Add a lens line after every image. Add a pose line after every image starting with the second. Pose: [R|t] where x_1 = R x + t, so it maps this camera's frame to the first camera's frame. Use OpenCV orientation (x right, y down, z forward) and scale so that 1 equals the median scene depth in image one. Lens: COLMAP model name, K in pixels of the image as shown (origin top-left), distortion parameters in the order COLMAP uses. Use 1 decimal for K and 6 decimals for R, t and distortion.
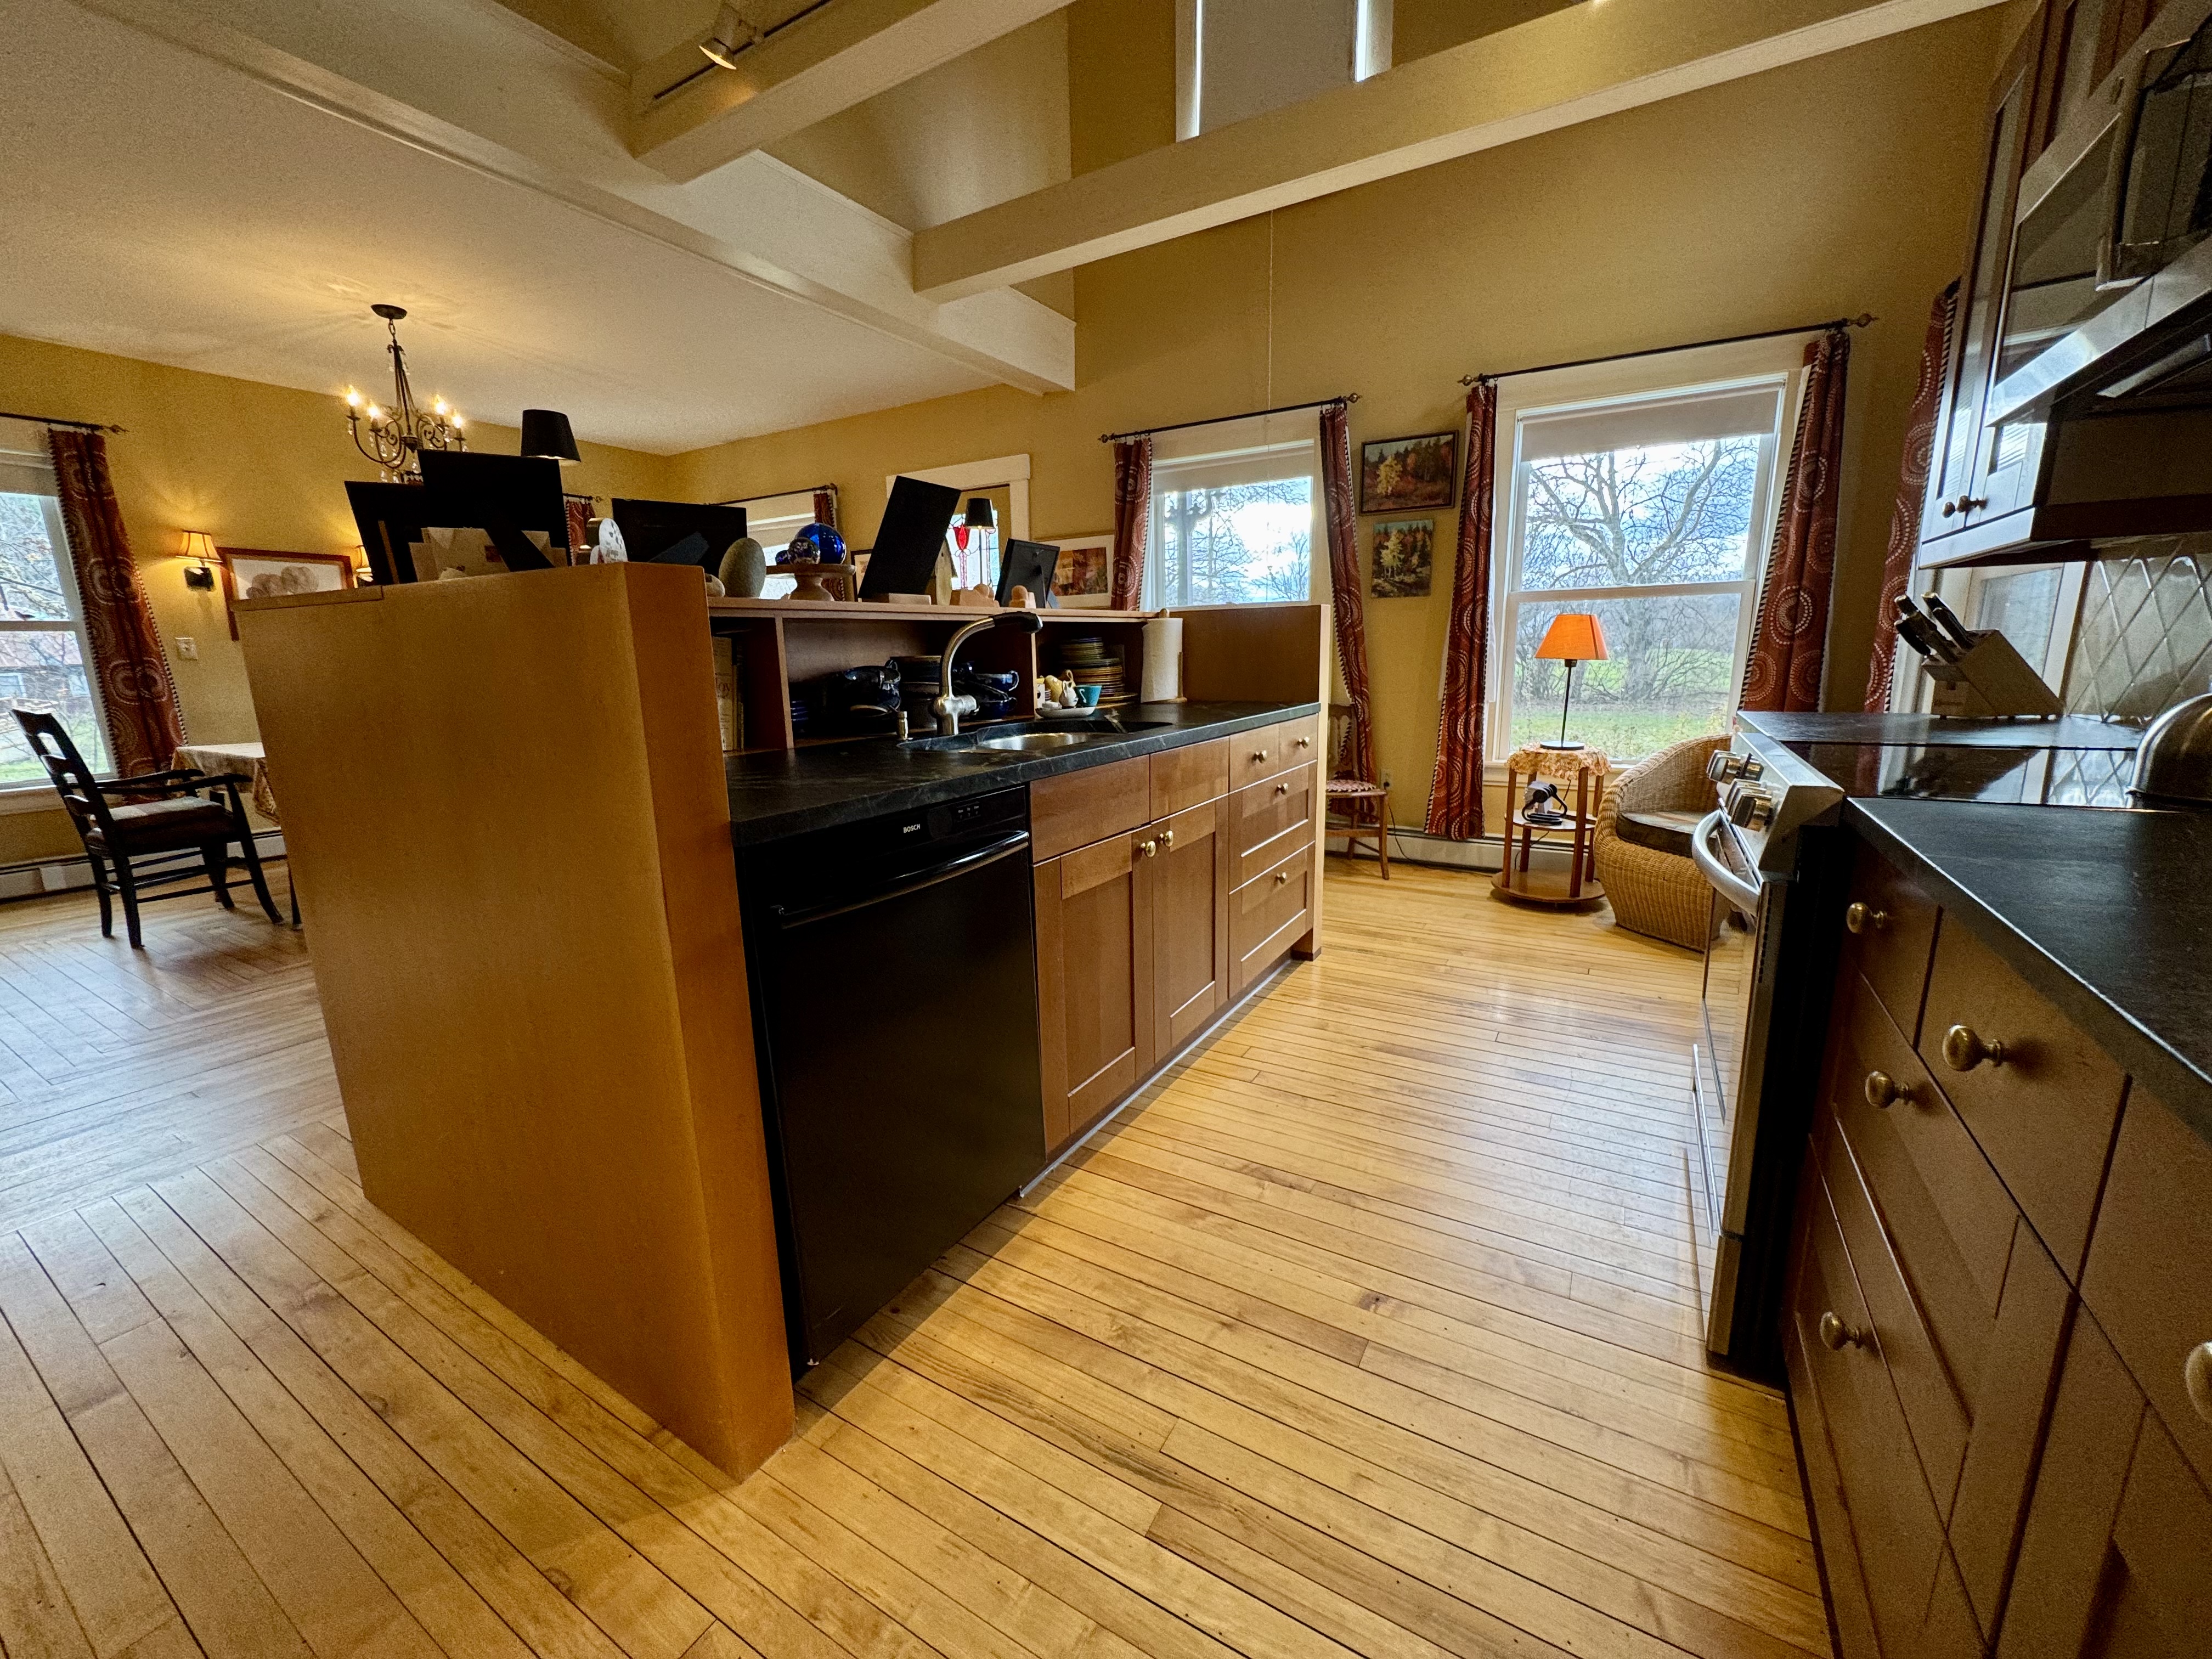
lens RADIAL K [[876.5, 0, 1107.8], [0, 876.5, 829.1], [0, 0, 1]] dist [-0.002189, -0.000023]
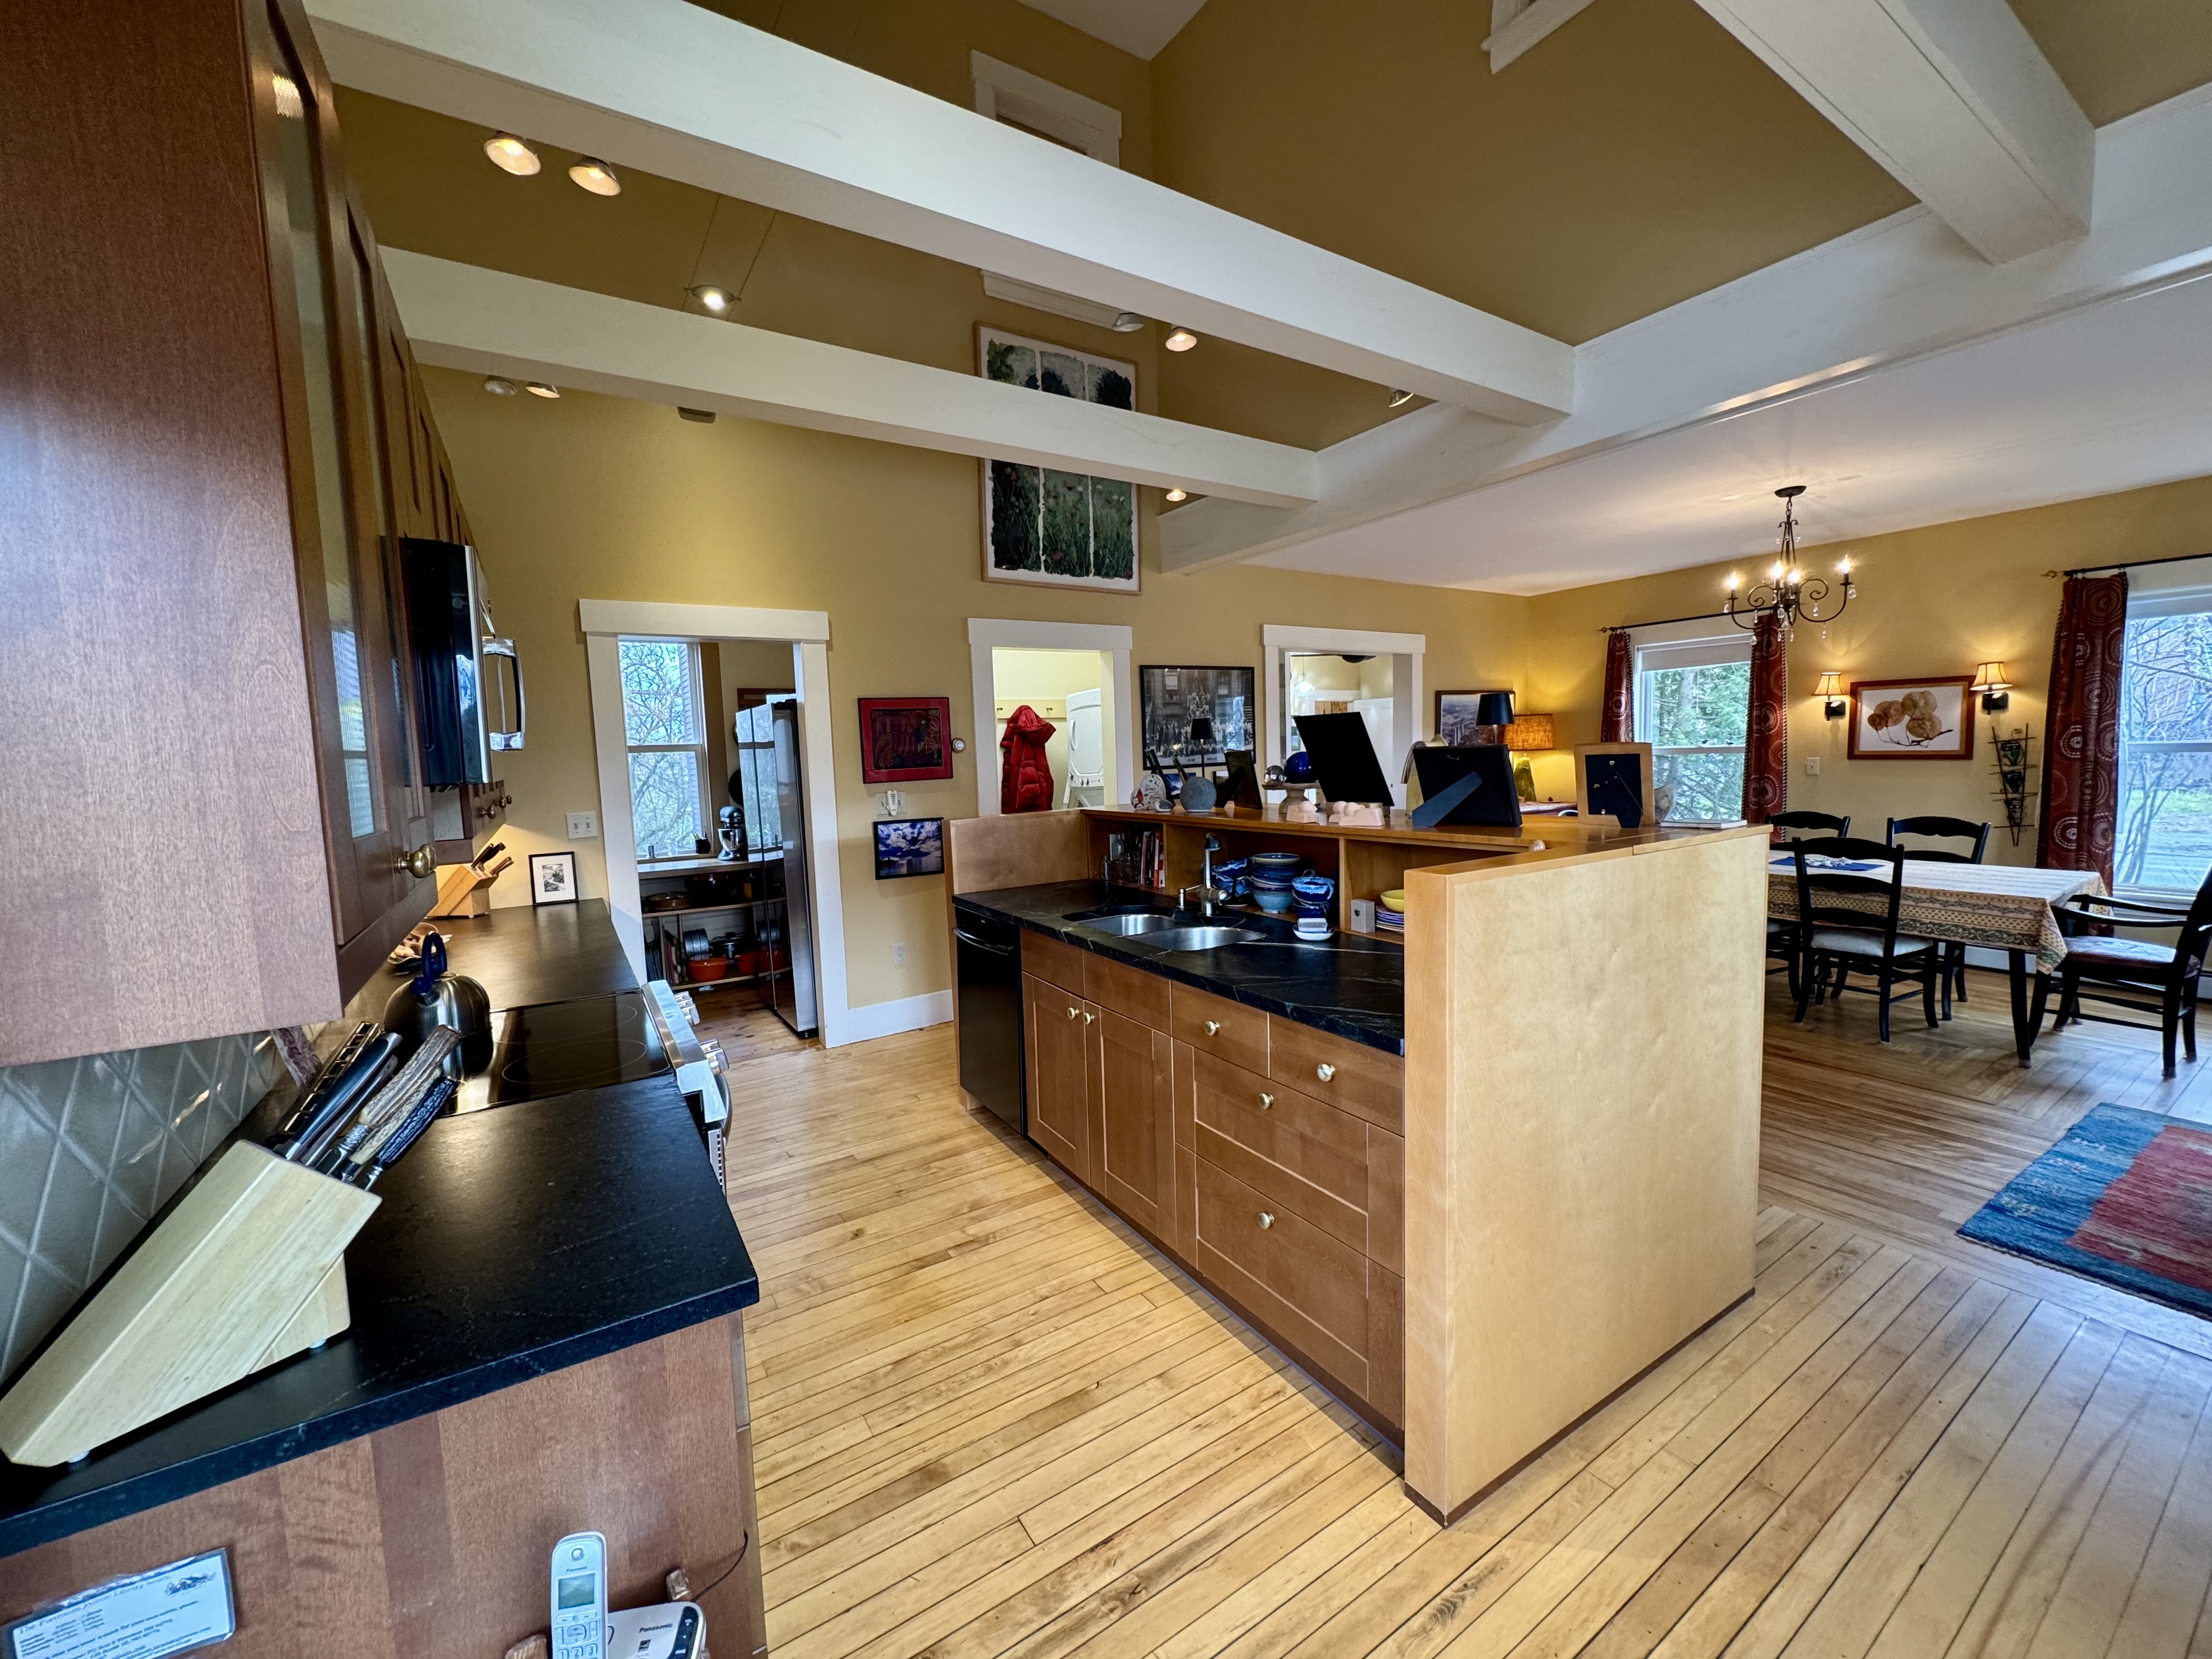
lens RADIAL K [[874.1, 0, 1106.0], [0, 874.1, 829.5], [0, 0, 1]] dist [-0.009995, 0.005903]
pose [[-0.447724, 0.113941, -0.886882, 0.381048], [-0.145116, 0.969440, 0.197806, -0.166164], [0.882318, 0.217263, -0.417507, 0.494930]]
